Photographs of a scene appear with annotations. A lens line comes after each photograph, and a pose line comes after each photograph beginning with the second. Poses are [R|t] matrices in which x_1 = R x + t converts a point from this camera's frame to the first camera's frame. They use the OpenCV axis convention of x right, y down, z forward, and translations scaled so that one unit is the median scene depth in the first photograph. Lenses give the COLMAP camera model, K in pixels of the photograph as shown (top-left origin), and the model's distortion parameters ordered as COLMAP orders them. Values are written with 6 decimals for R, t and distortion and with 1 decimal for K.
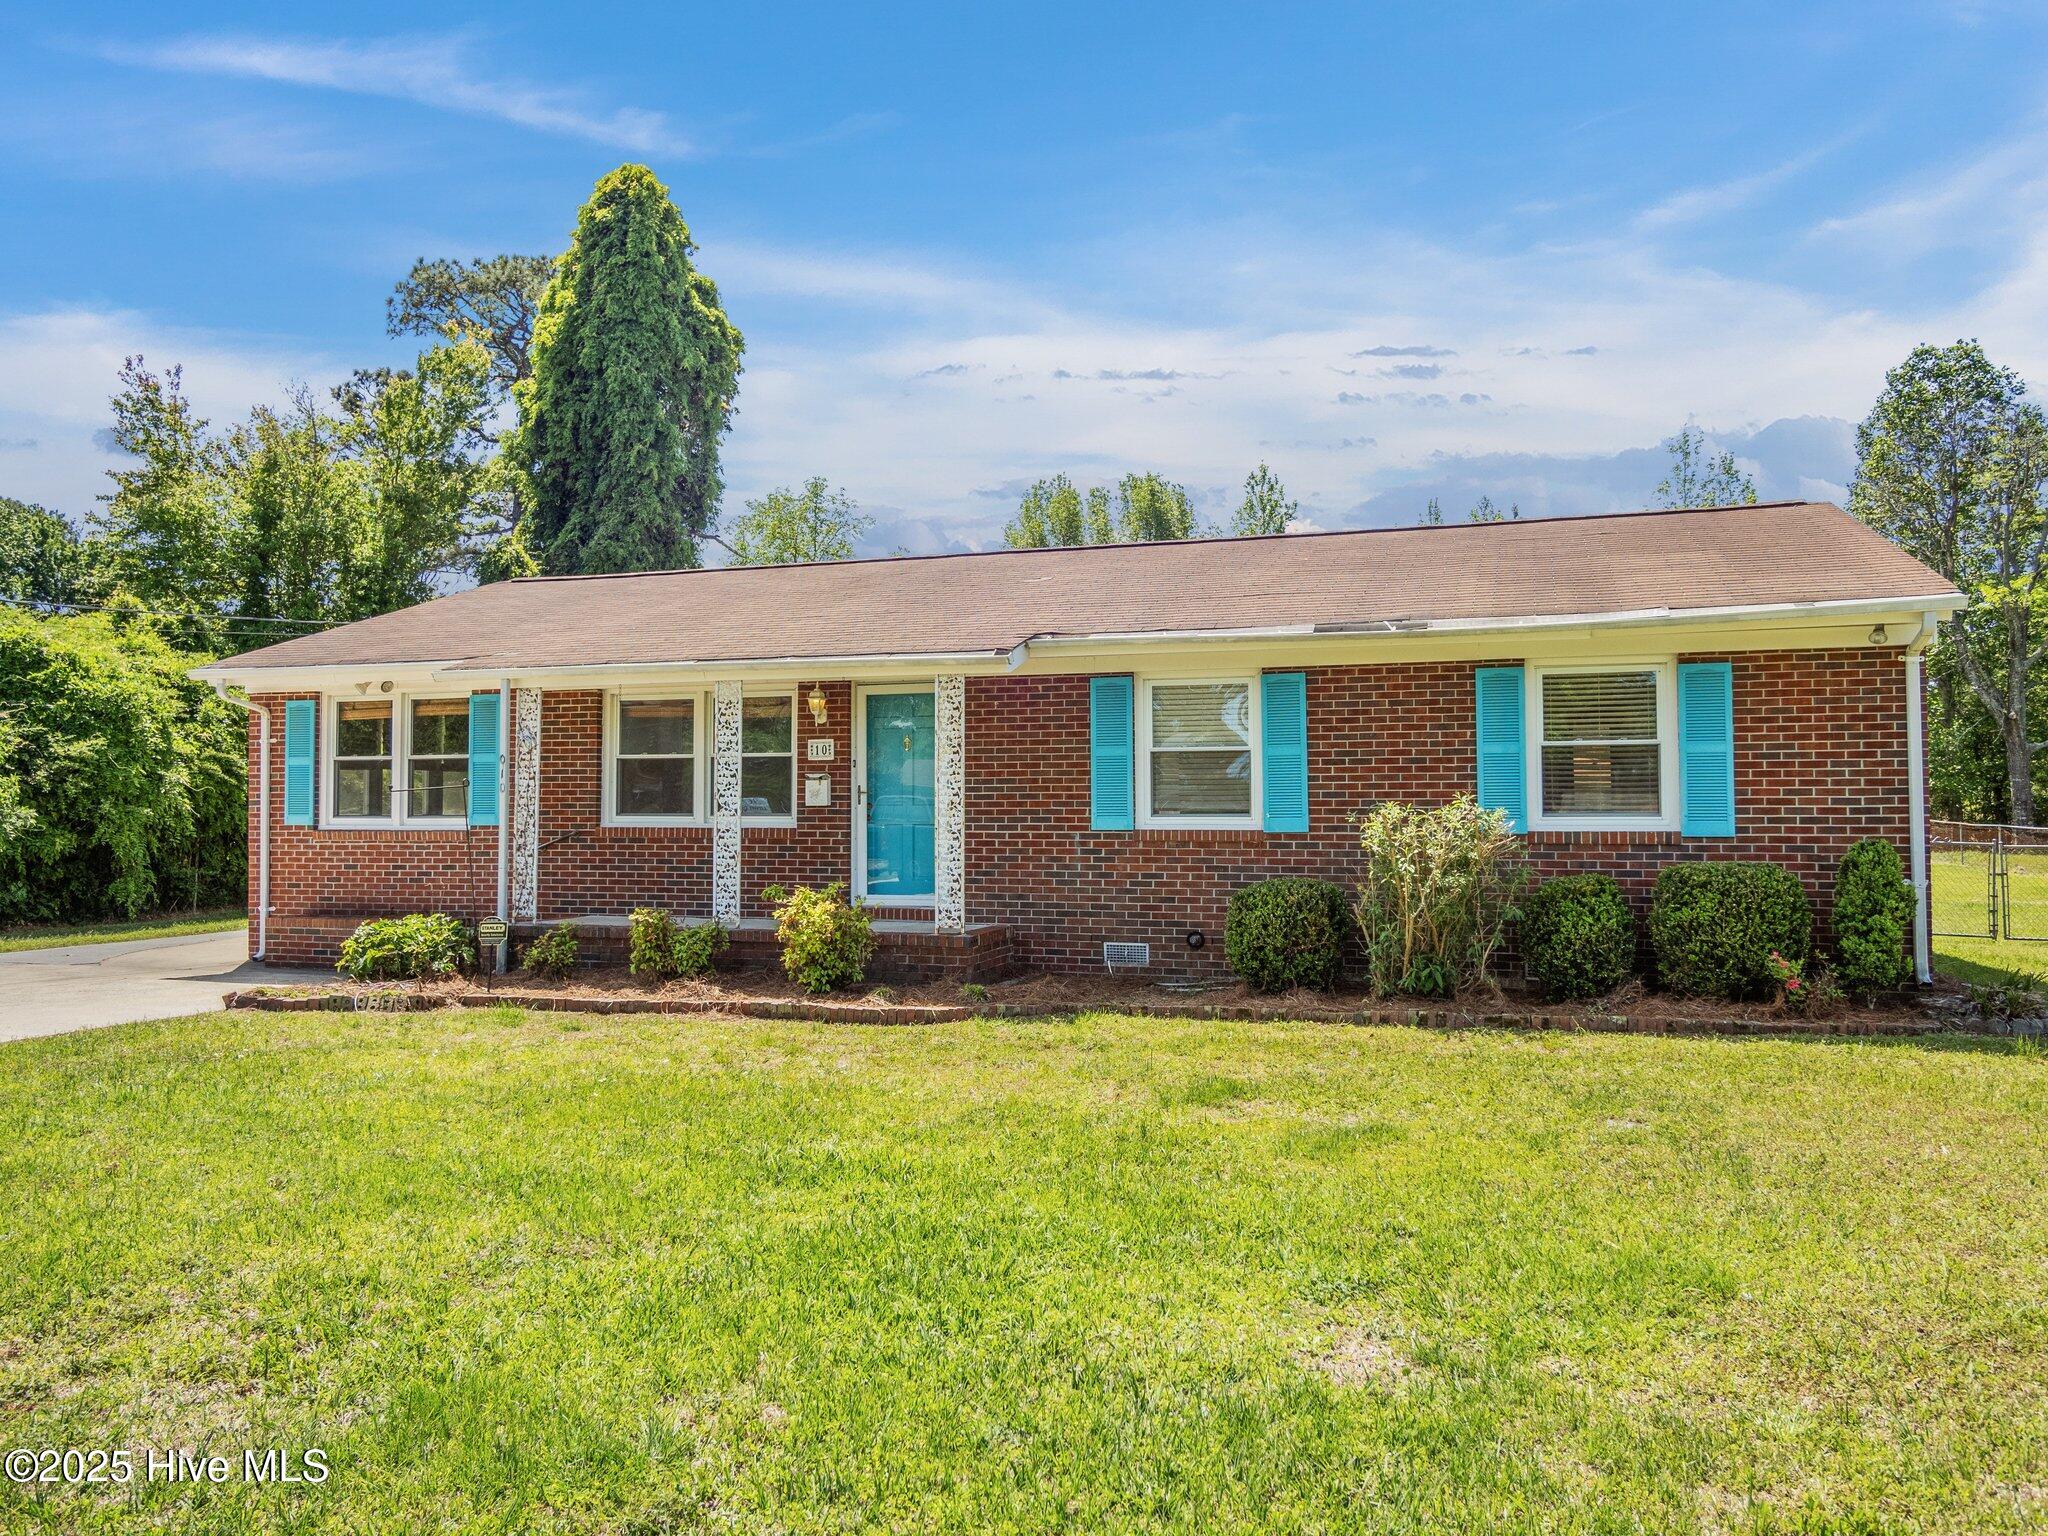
lens RADIAL K [[1465.3, 0, 1034.4], [0, 1465.3, 768.0], [0, 0, 1]] dist [0.000602, -0.000600]
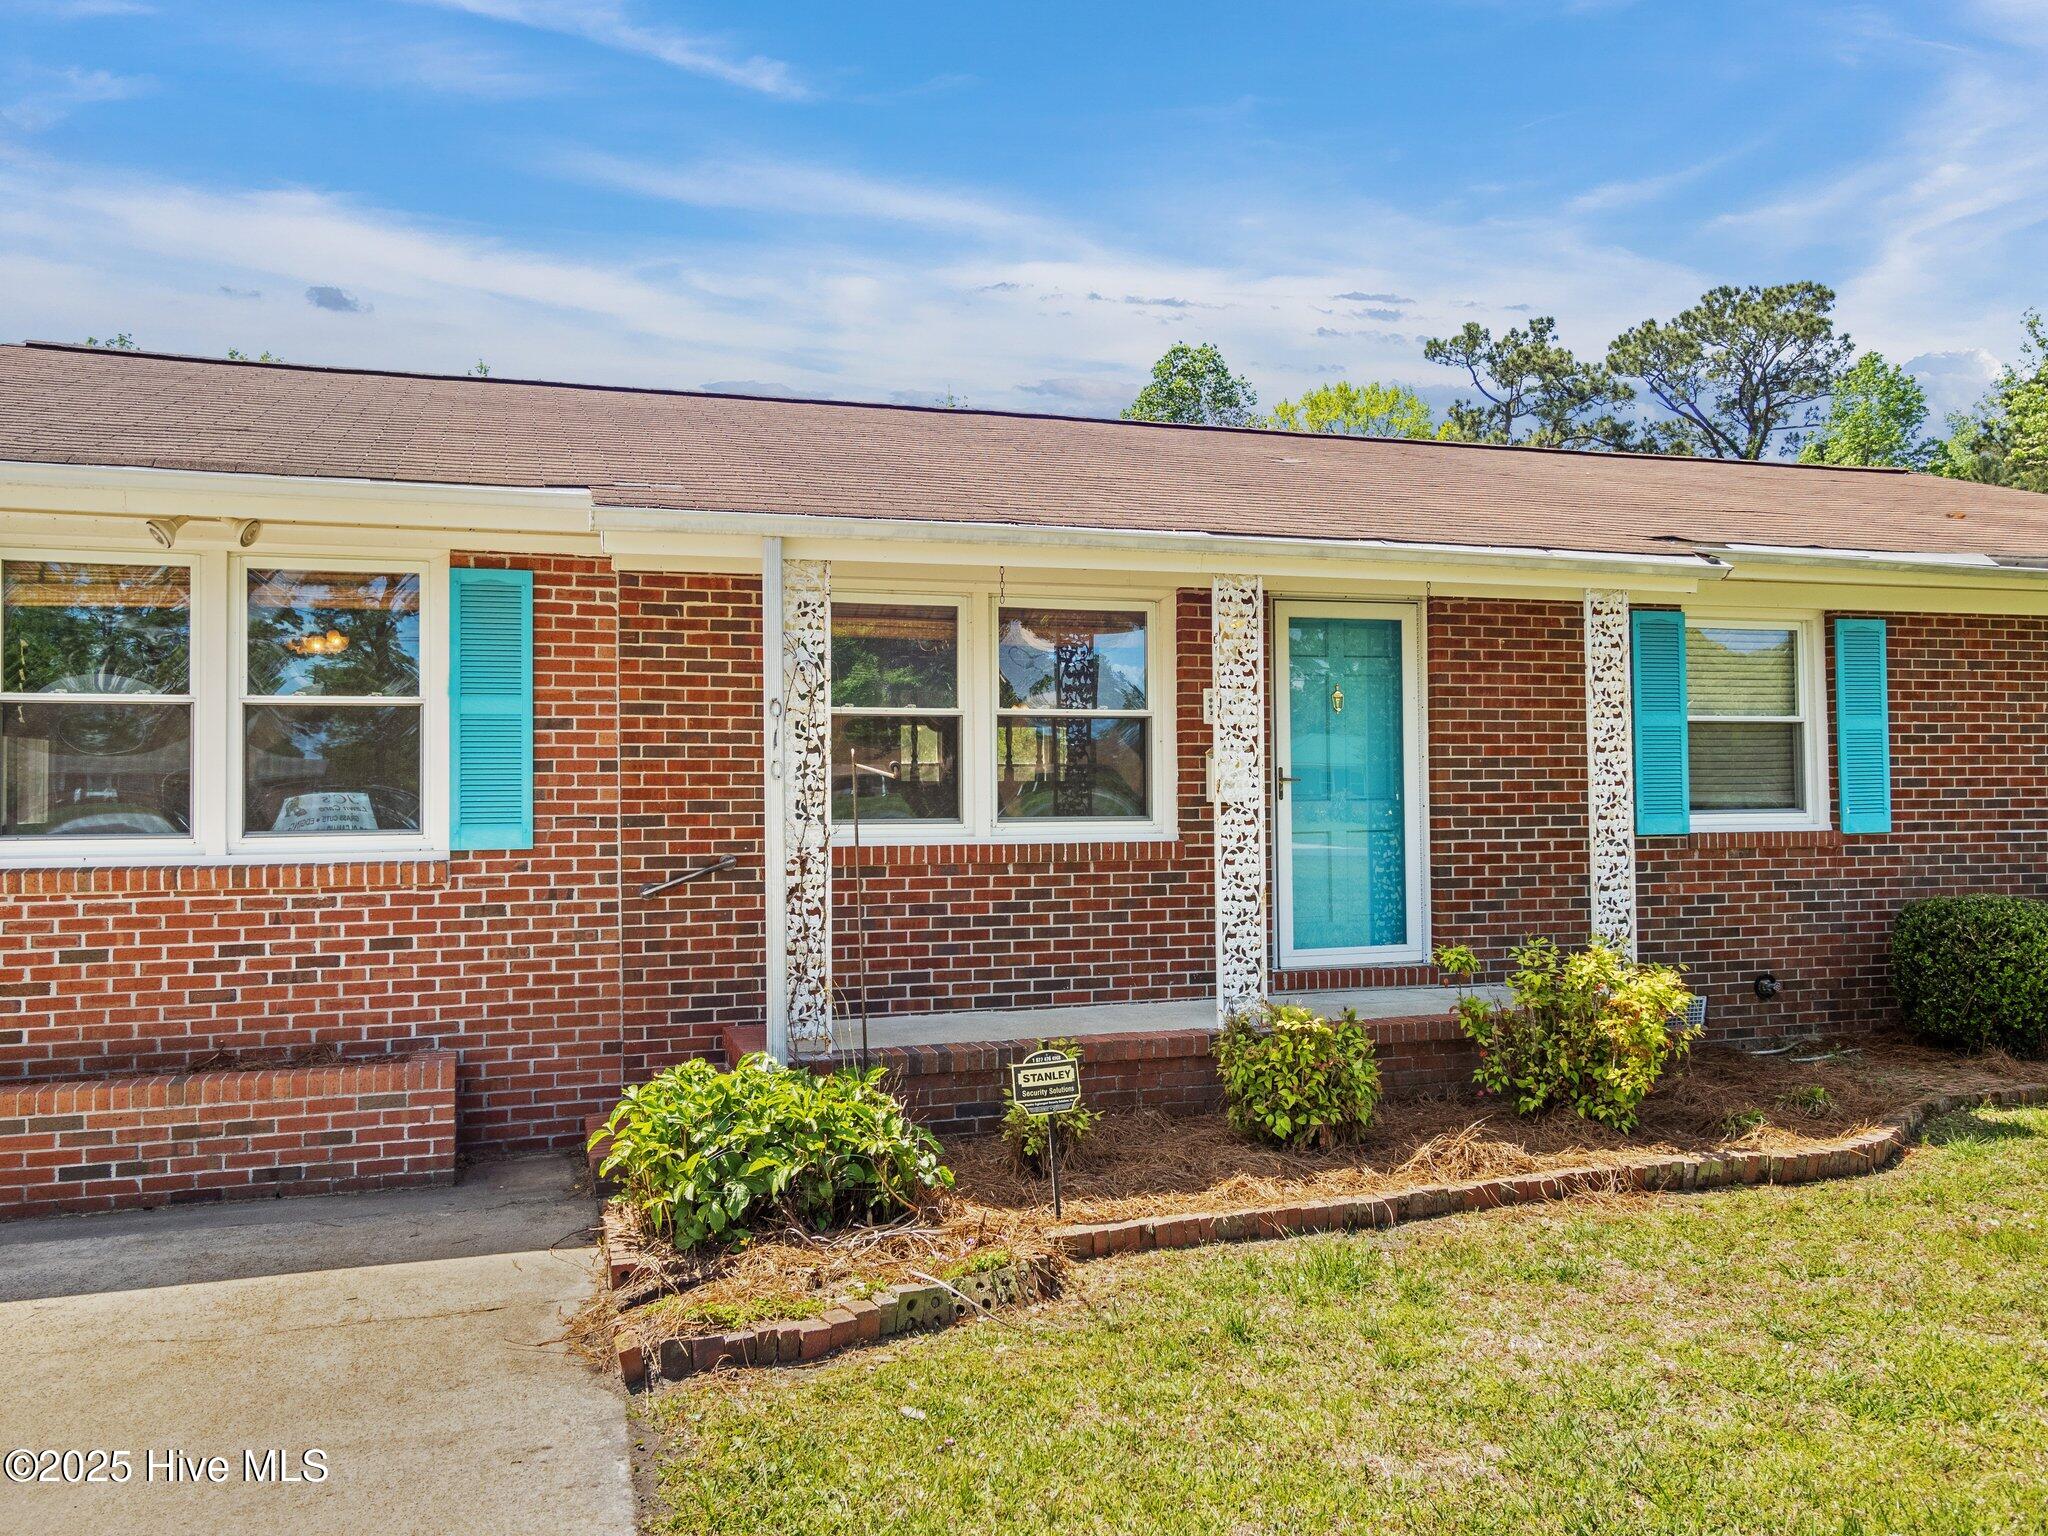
lens RADIAL K [[1629.1, 0, 1023.3], [0, 1629.1, 771.4], [0, 0, 1]] dist [0.006053, 0.005236]
pose [[0.805978, 0.002790, 0.591939, -0.596690], [-0.010253, 0.999905, 0.009248, 0.008322], [-0.591857, -0.013523, 0.805930, 0.526283]]
